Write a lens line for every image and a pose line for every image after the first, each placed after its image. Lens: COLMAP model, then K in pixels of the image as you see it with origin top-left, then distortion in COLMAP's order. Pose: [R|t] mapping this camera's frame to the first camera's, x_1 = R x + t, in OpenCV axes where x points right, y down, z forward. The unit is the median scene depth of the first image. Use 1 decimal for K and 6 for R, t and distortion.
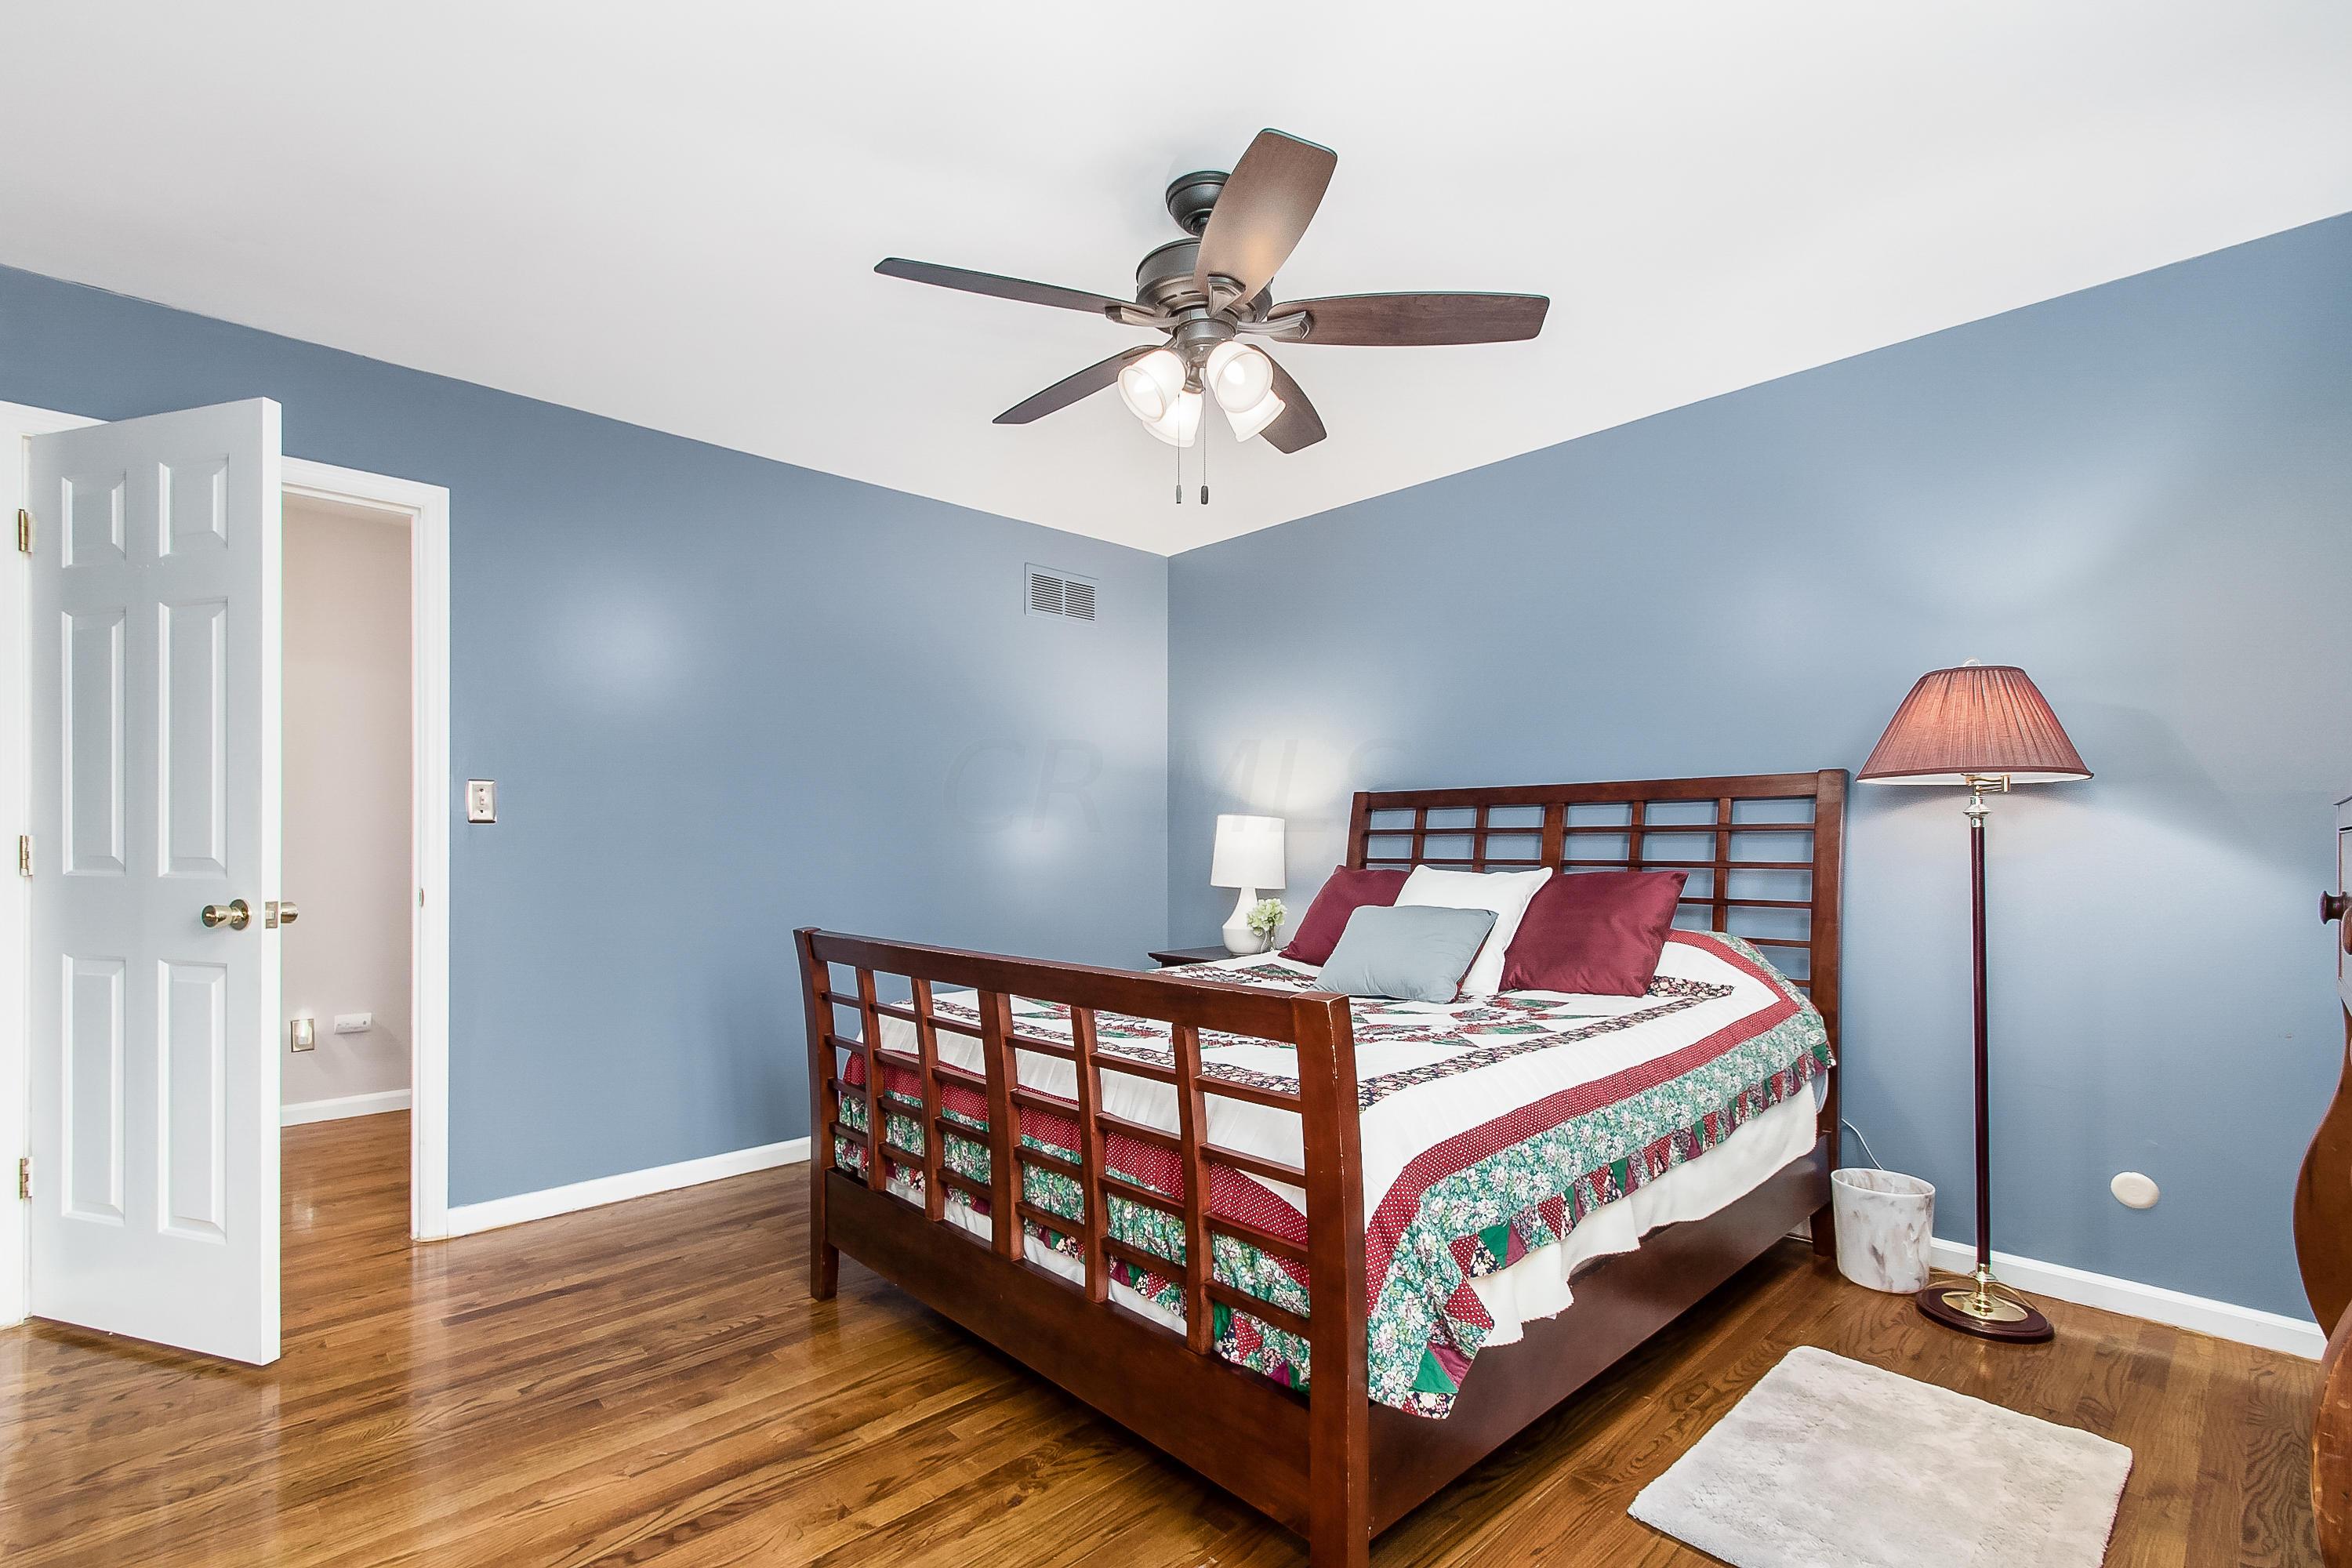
lens RADIAL K [[1046.2, 0, 1139.7], [0, 1046.2, 829.5], [0, 0, 1]] dist [0.000709, 0.000137]
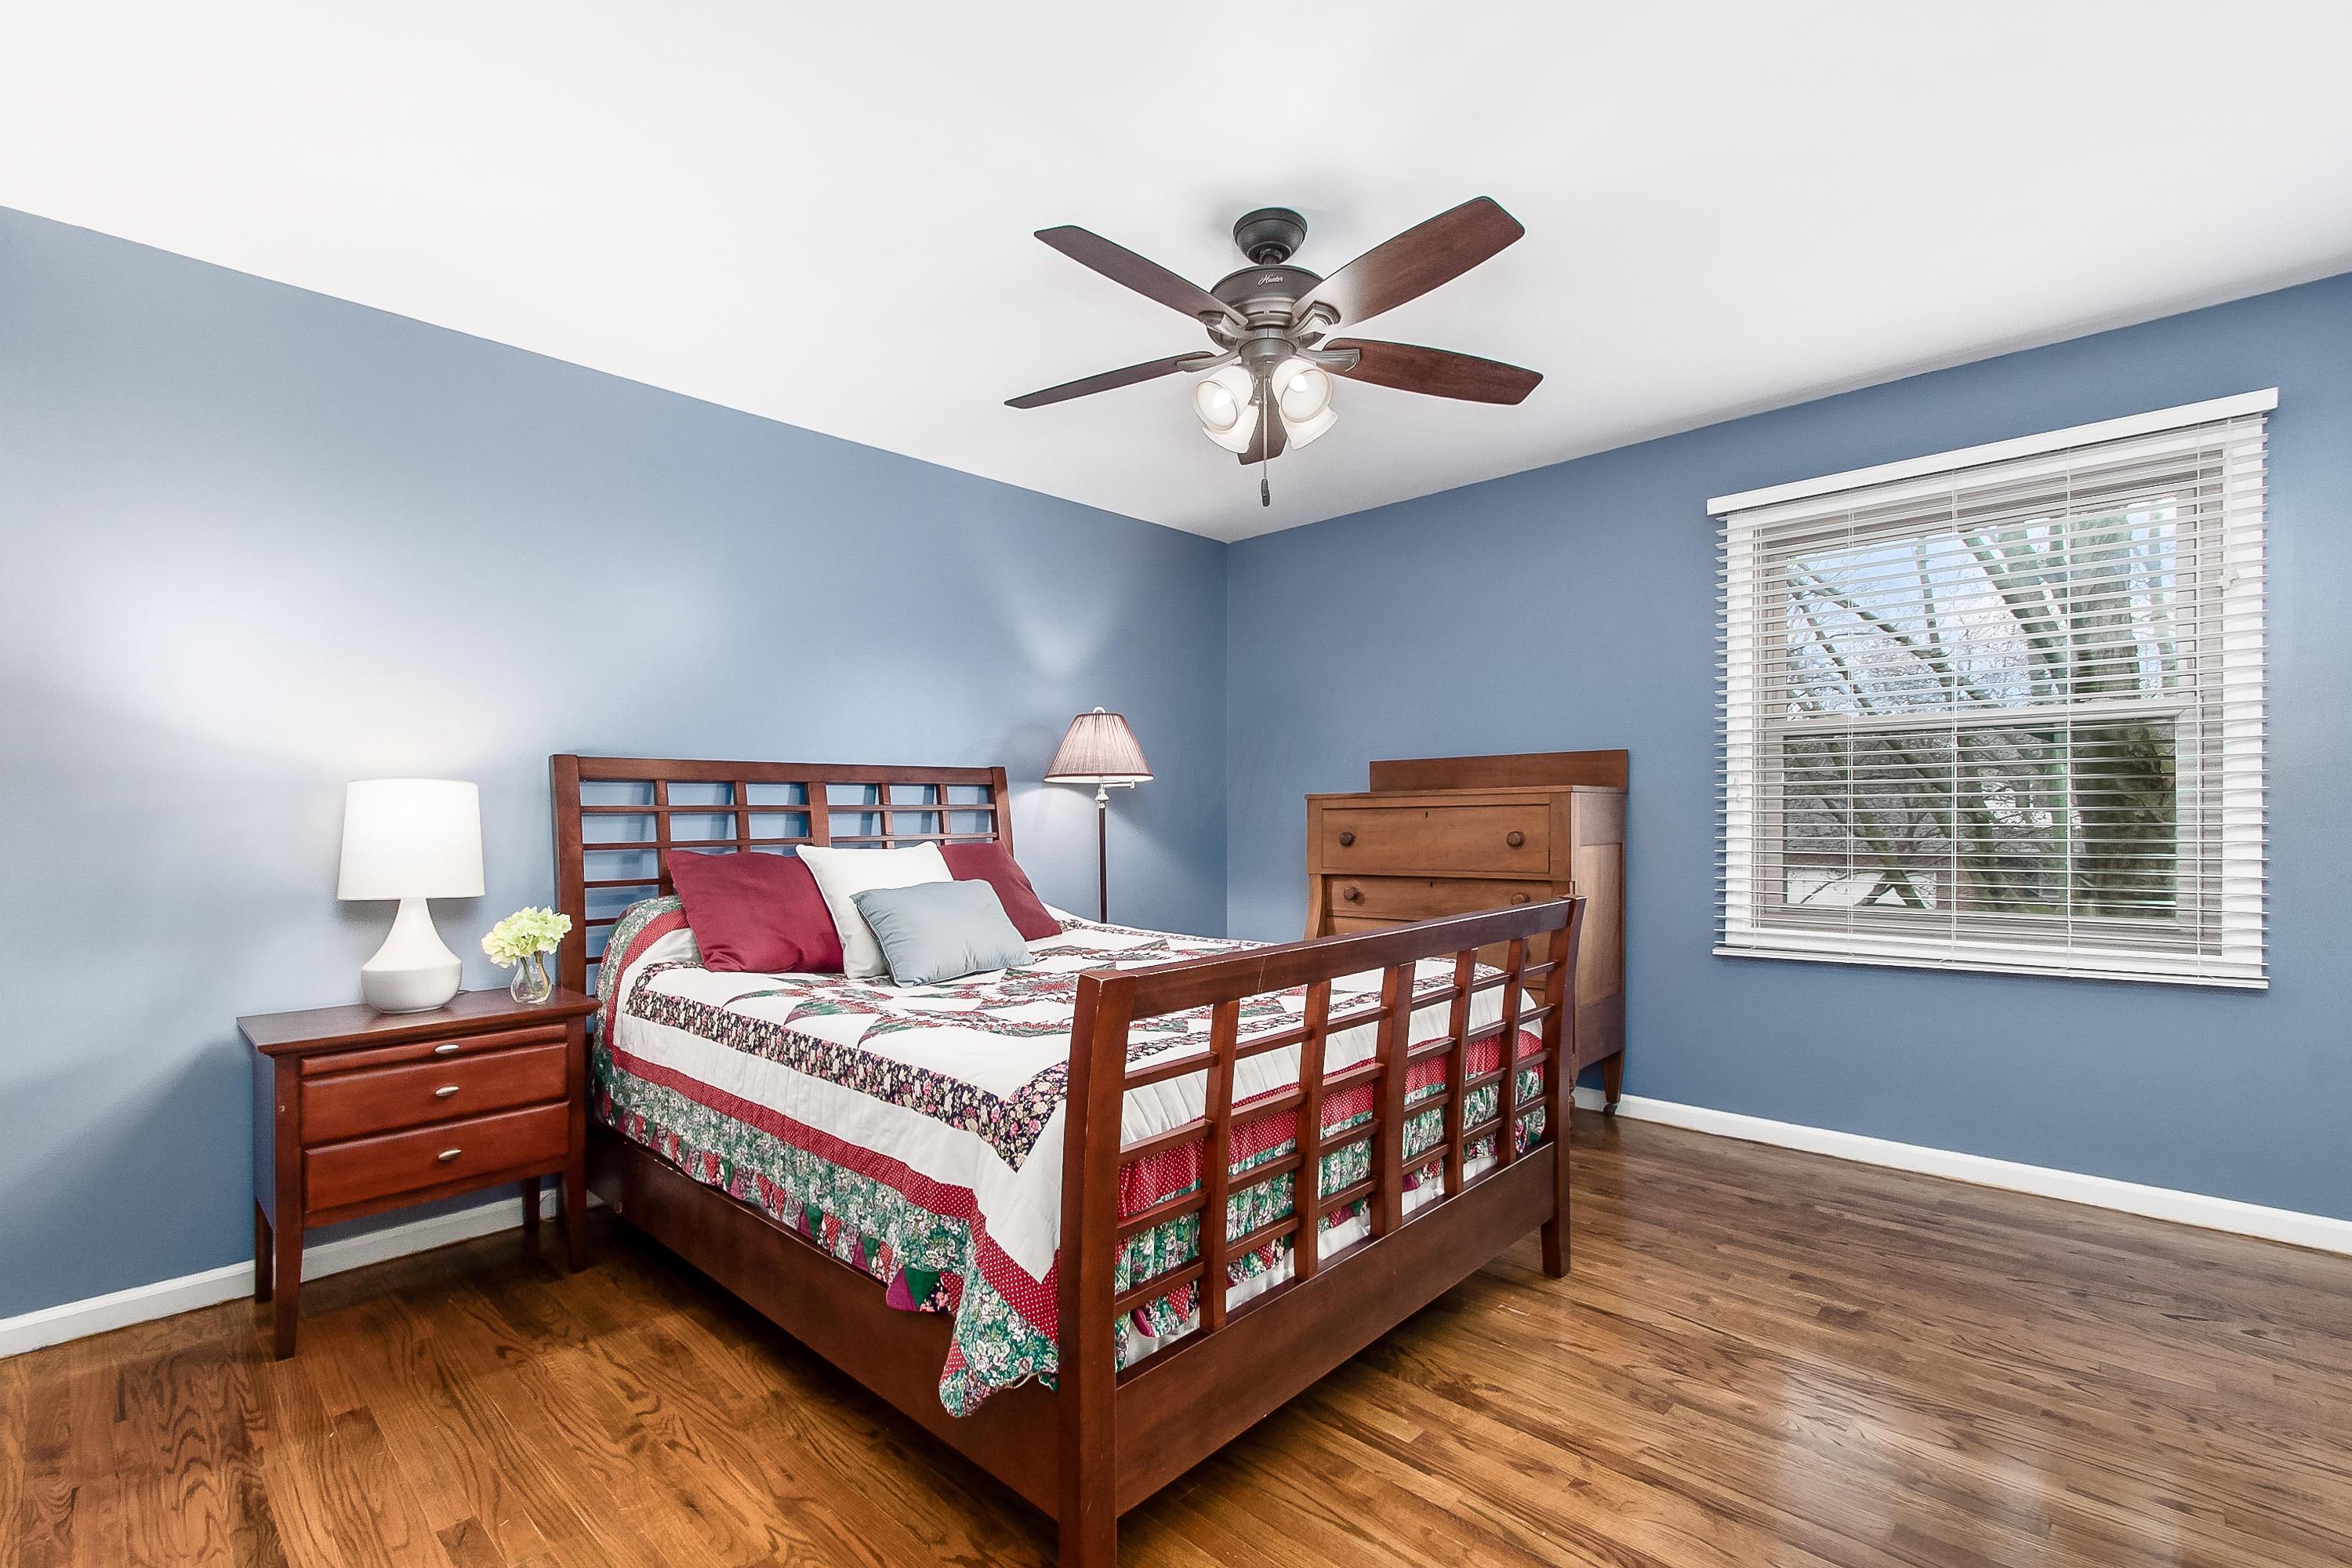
lens RADIAL K [[1041.1, 0, 1141.6], [0, 1041.1, 805.3], [0, 0, 1]] dist [0.002783, -0.000448]
pose [[-0.070166, 0.017928, 0.997374, -0.999250], [-0.005377, 0.999817, -0.018350, 0.021813], [-0.997521, -0.006650, -0.070056, 1.185757]]
